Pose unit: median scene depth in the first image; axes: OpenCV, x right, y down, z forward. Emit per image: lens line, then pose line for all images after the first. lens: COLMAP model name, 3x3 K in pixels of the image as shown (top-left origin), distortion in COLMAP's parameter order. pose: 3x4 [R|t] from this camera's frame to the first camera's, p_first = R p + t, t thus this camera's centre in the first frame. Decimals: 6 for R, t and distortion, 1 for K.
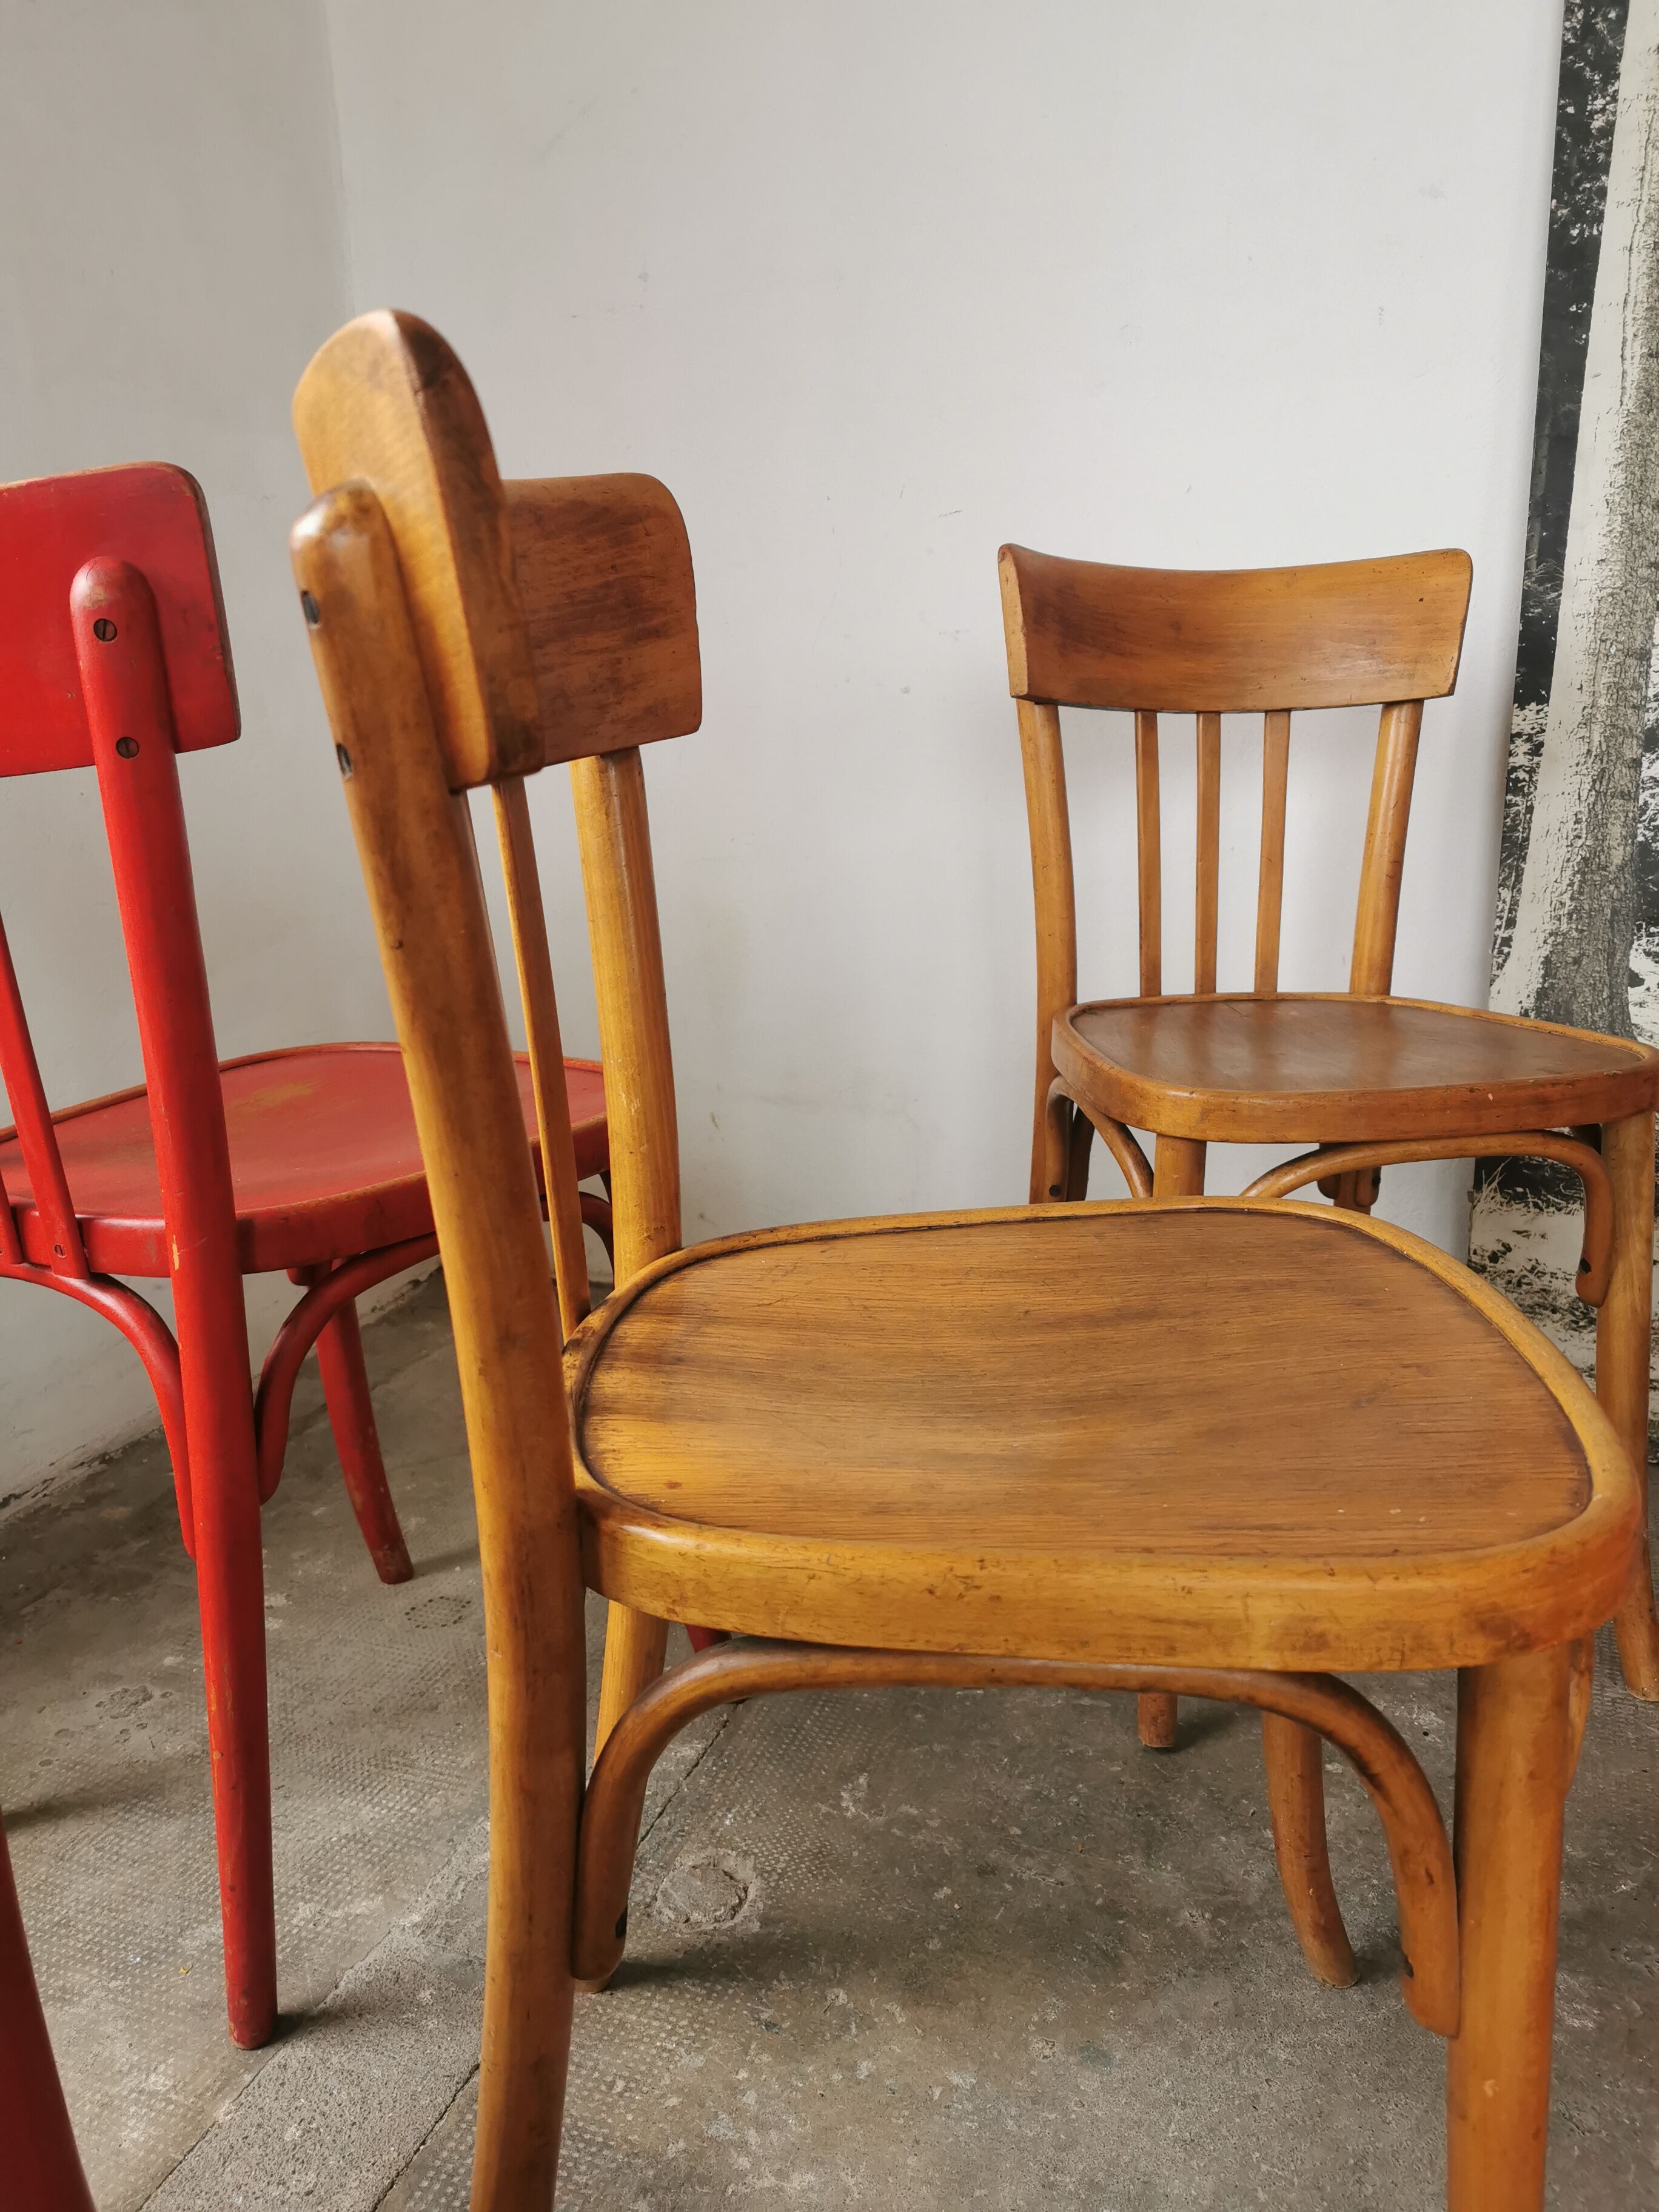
lens RADIAL K [[1710.0, 0, 829.4], [0, 1710.0, 1105.6], [0, 0, 1]] dist [0.055049, -0.083877]
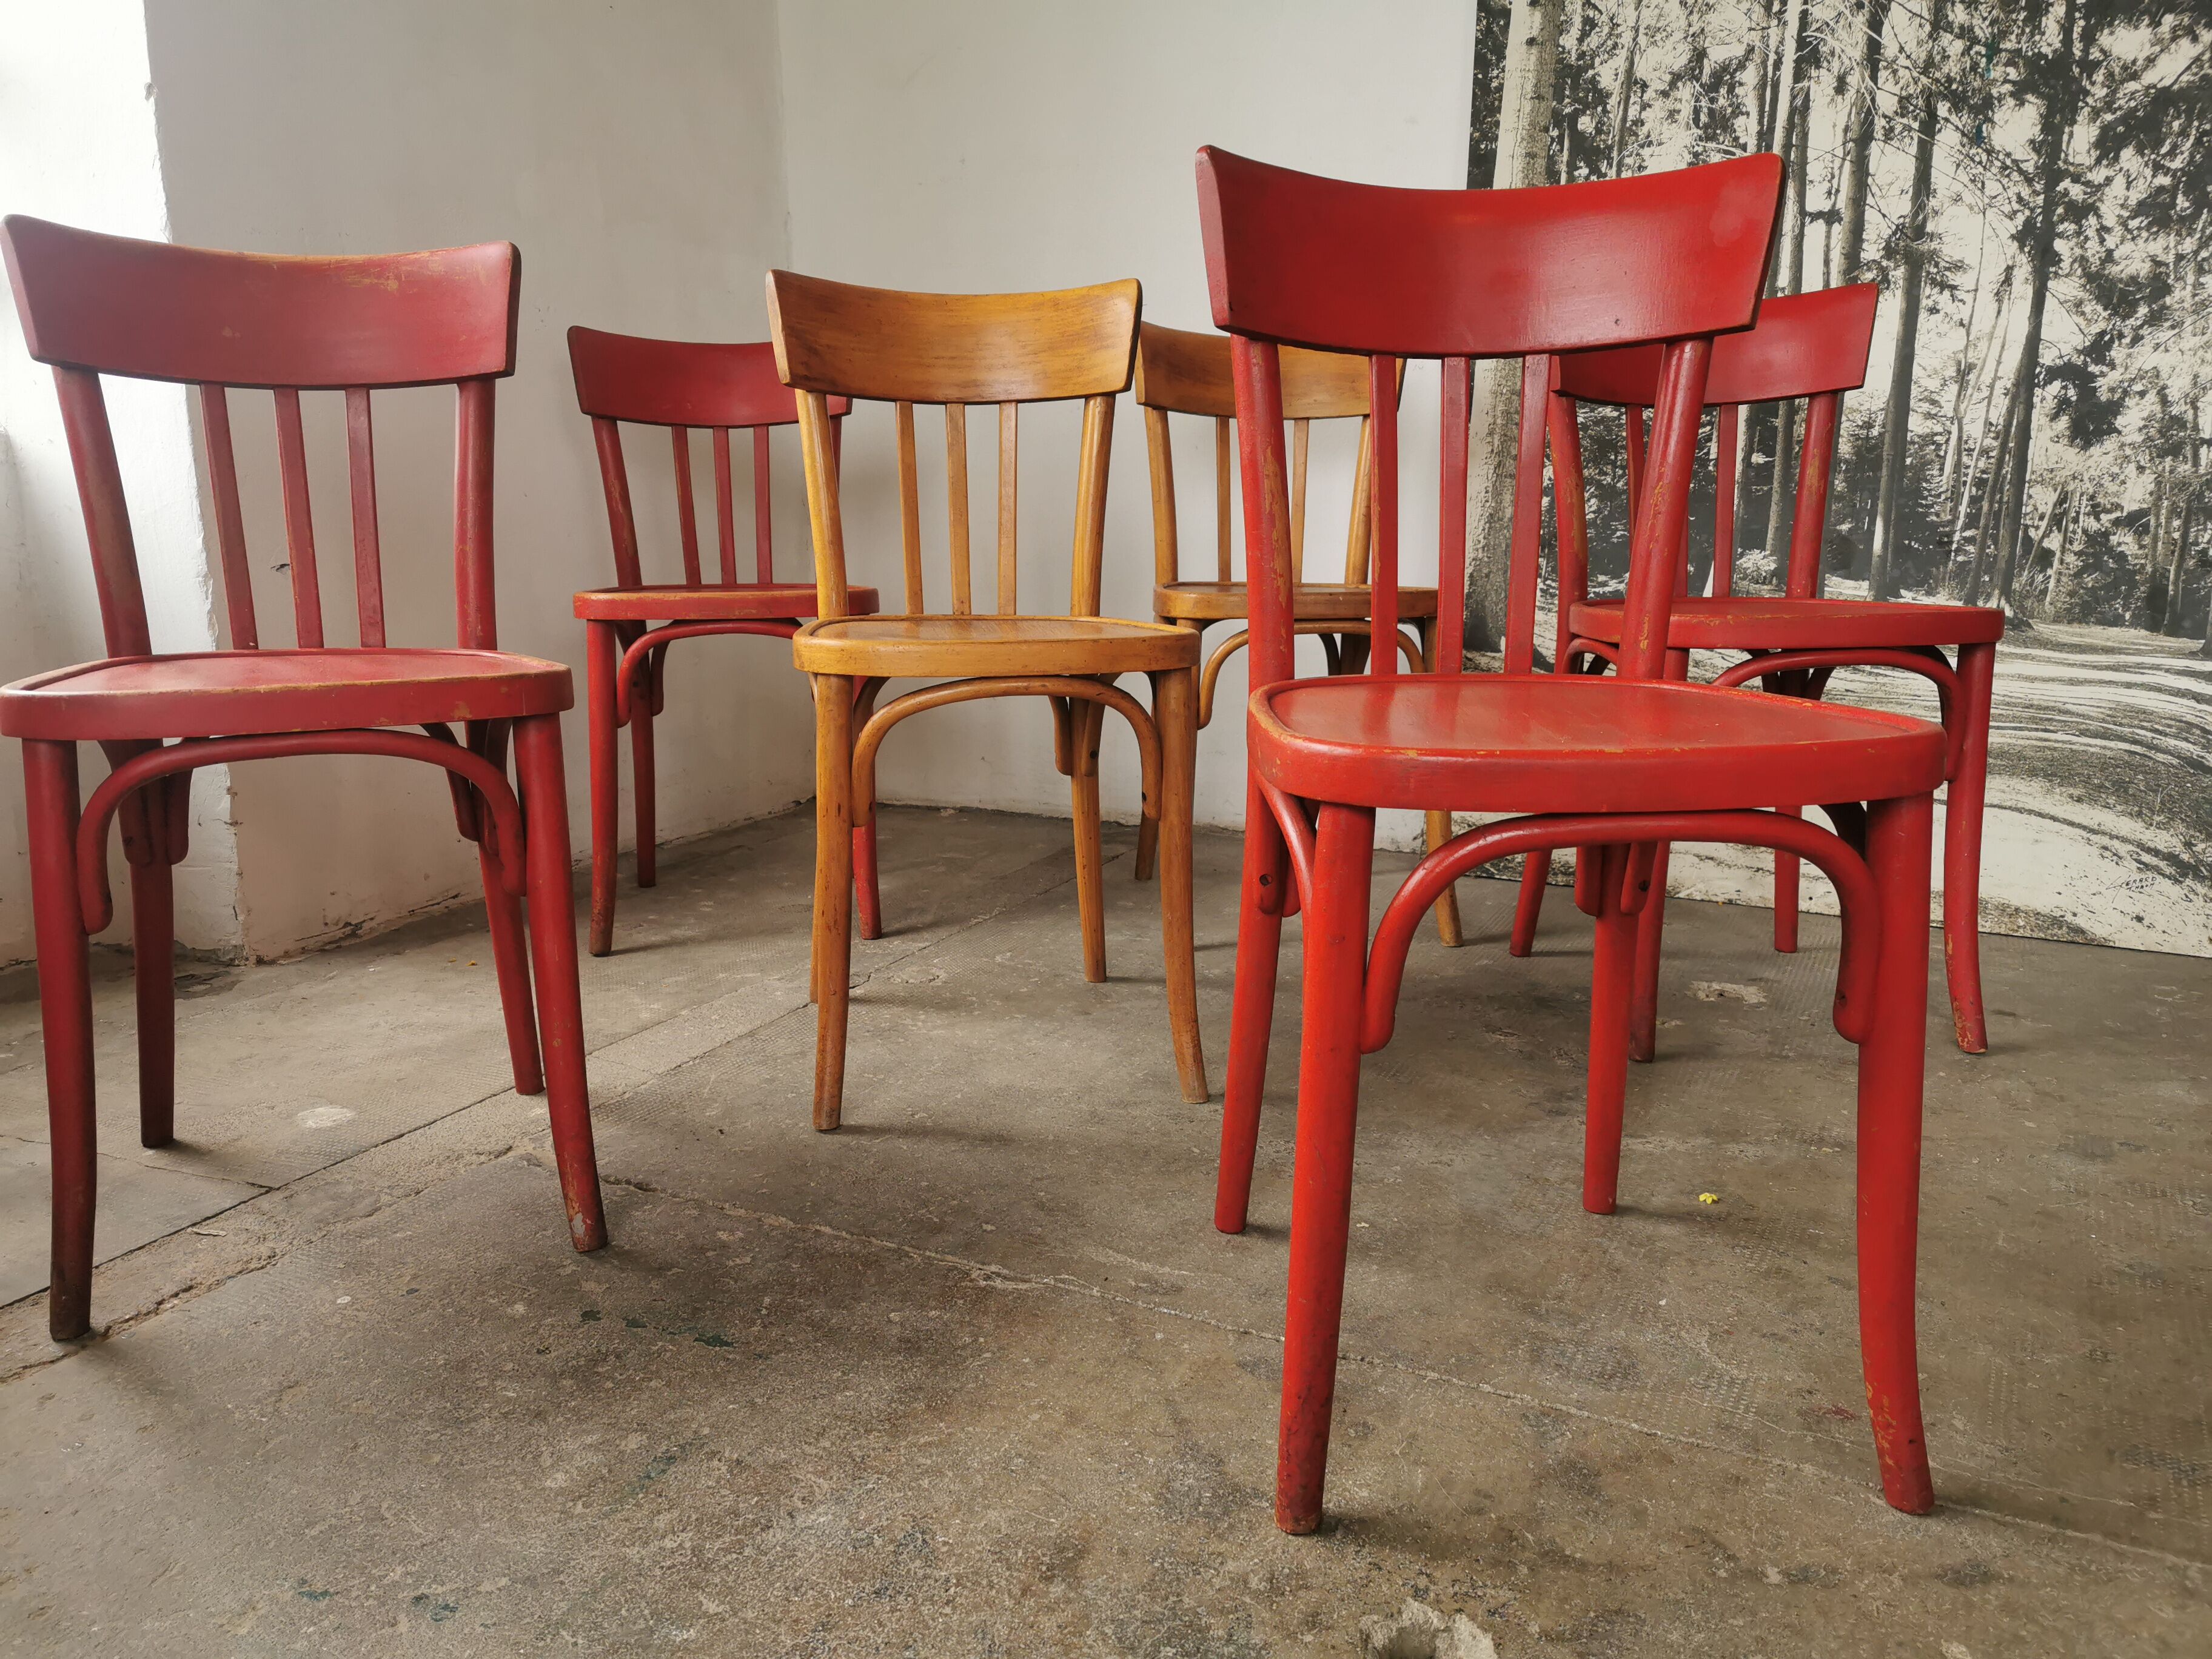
lens RADIAL K [[1710.0, 0, 1105.1], [0, 1710.0, 837.6], [0, 0, 1]] dist [0.055049, -0.083877]
pose [[0.996645, 0.036335, -0.073343, 0.228894], [-0.039129, 0.998548, -0.037025, 0.286730], [0.071891, 0.039770, 0.996619, -0.786432]]
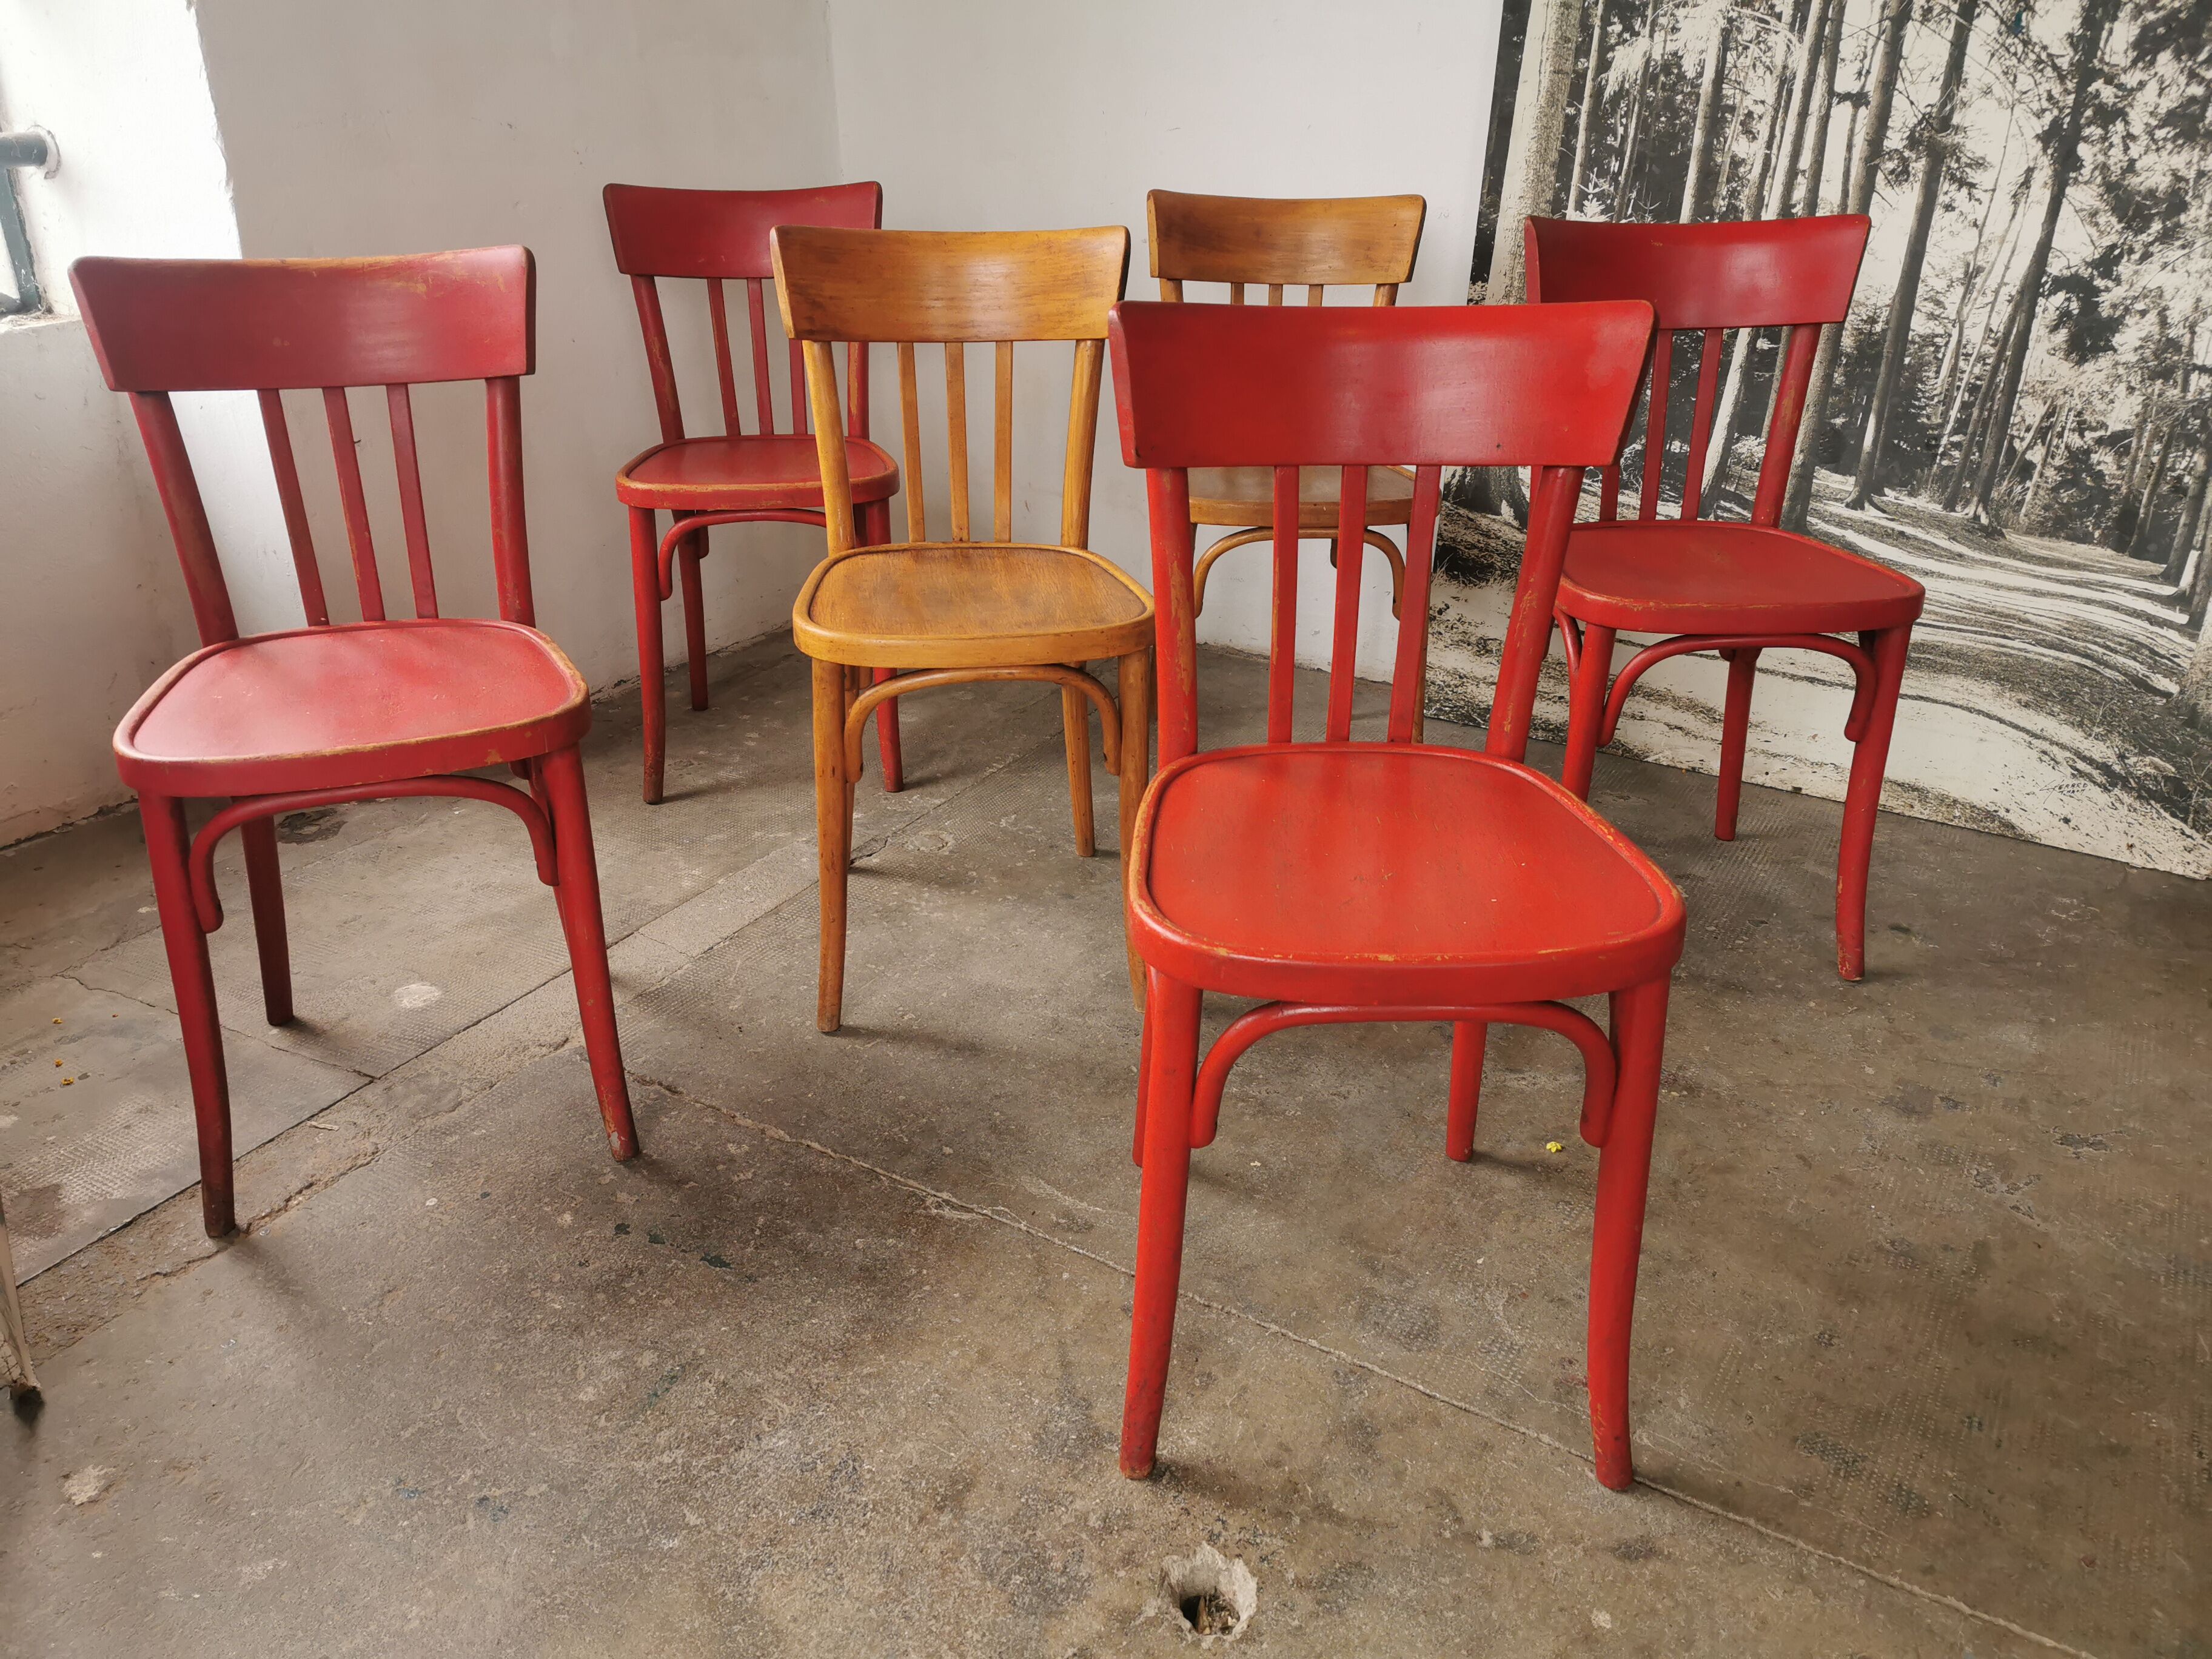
lens RADIAL K [[1710.0, 0, 1102.7], [0, 1710.0, 839.7], [0, 0, 1]] dist [0.055049, -0.083877]
pose [[0.988721, 0.087794, -0.121342, 0.339912], [-0.063592, 0.979603, 0.190613, 0.007444], [0.135602, -0.180746, 0.974137, -0.923057]]
